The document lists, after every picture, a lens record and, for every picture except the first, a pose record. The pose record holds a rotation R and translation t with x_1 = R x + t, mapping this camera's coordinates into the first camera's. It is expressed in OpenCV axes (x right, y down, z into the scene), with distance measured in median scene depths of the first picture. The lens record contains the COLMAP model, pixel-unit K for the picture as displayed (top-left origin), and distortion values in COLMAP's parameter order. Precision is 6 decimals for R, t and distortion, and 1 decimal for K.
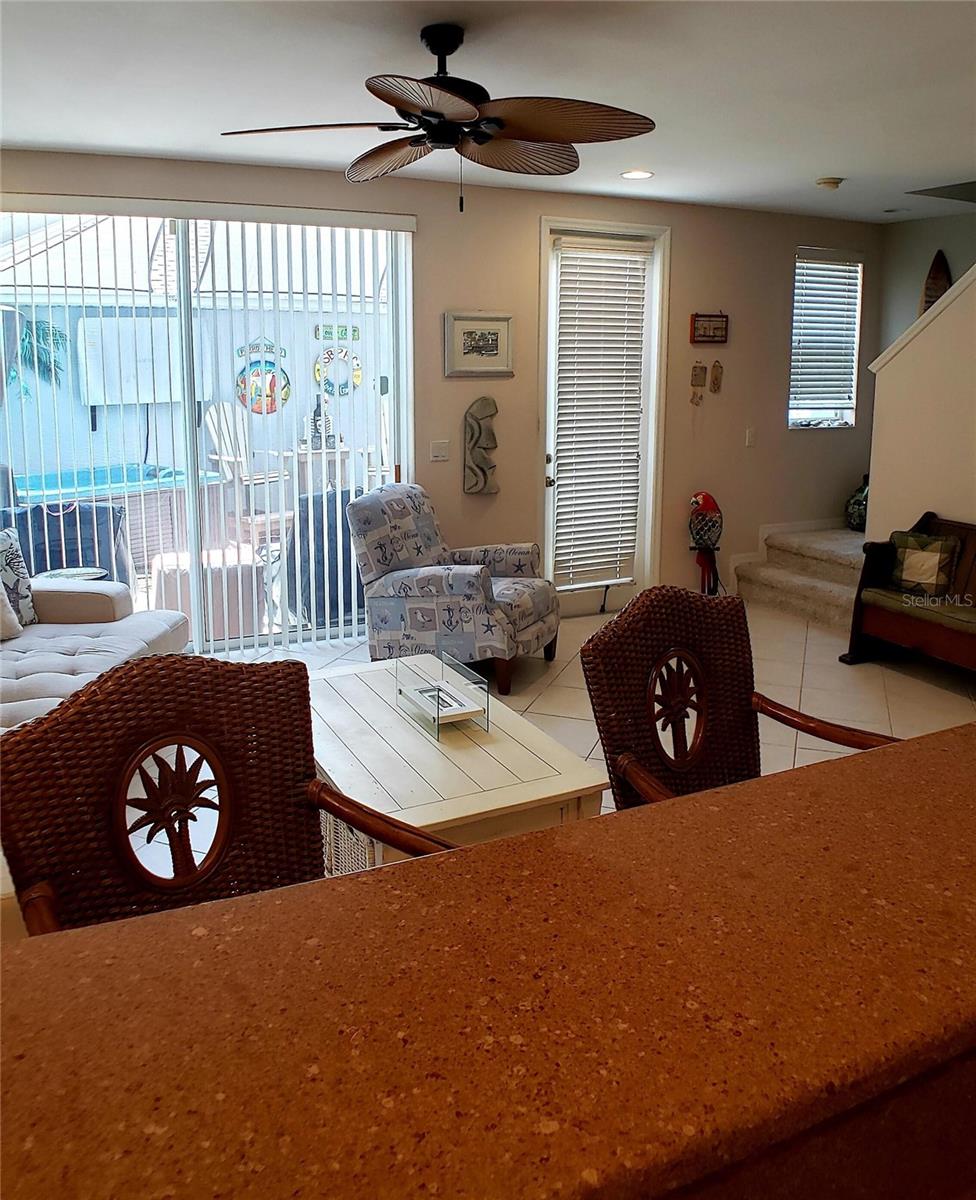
lens RADIAL K [[962.8, 0, 504.6], [0, 962.8, 515.1], [0, 0, 1]] dist [-0.051909, -0.006272]
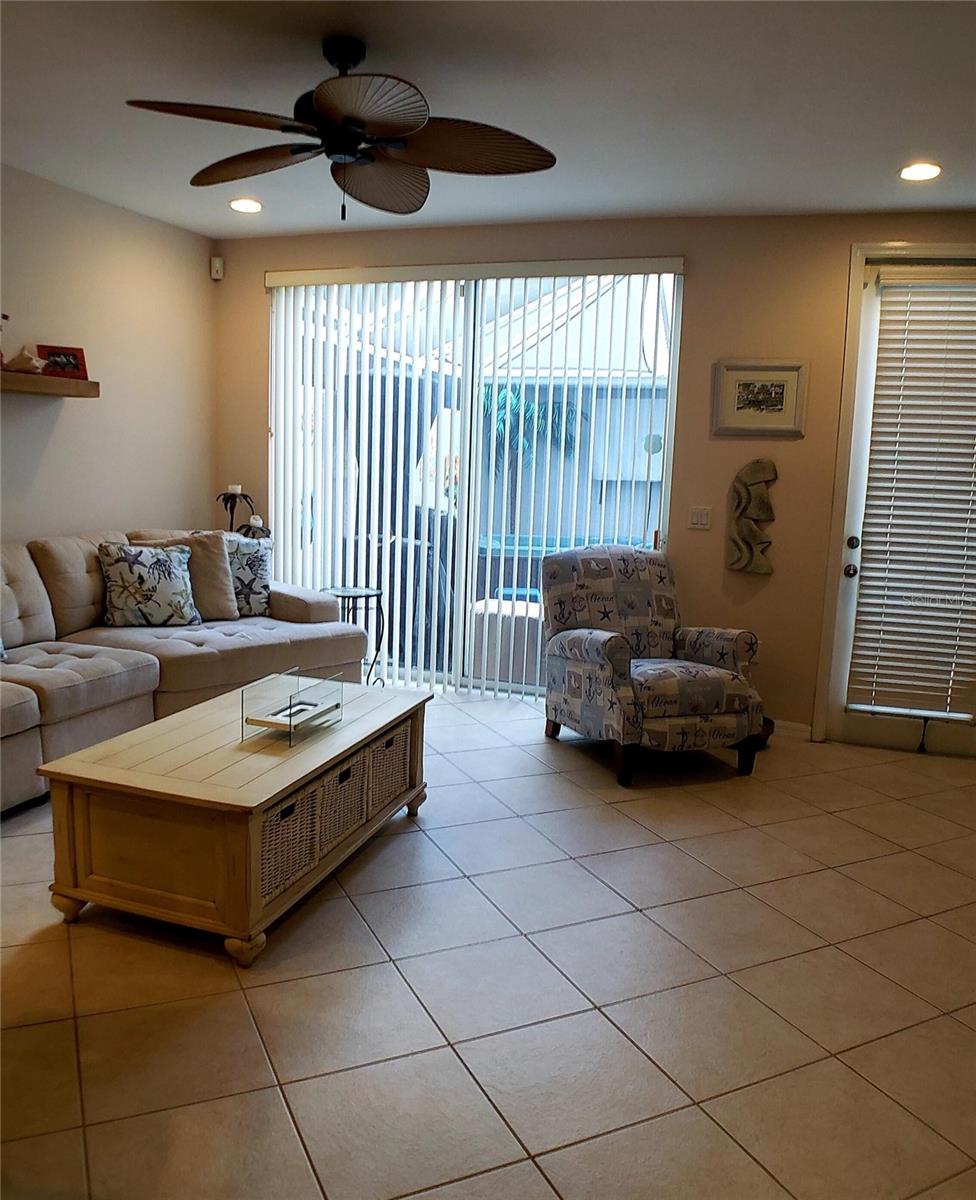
lens RADIAL K [[971.8, 0, 488.0], [0, 971.8, 600.0], [0, 0, 1]] dist [-0.009583, -0.095925]
pose [[0.698933, 0.125583, -0.704075, 0.434152], [-0.145892, 0.988798, 0.031541, 0.008472], [0.700149, 0.080675, 0.709425, 0.230869]]
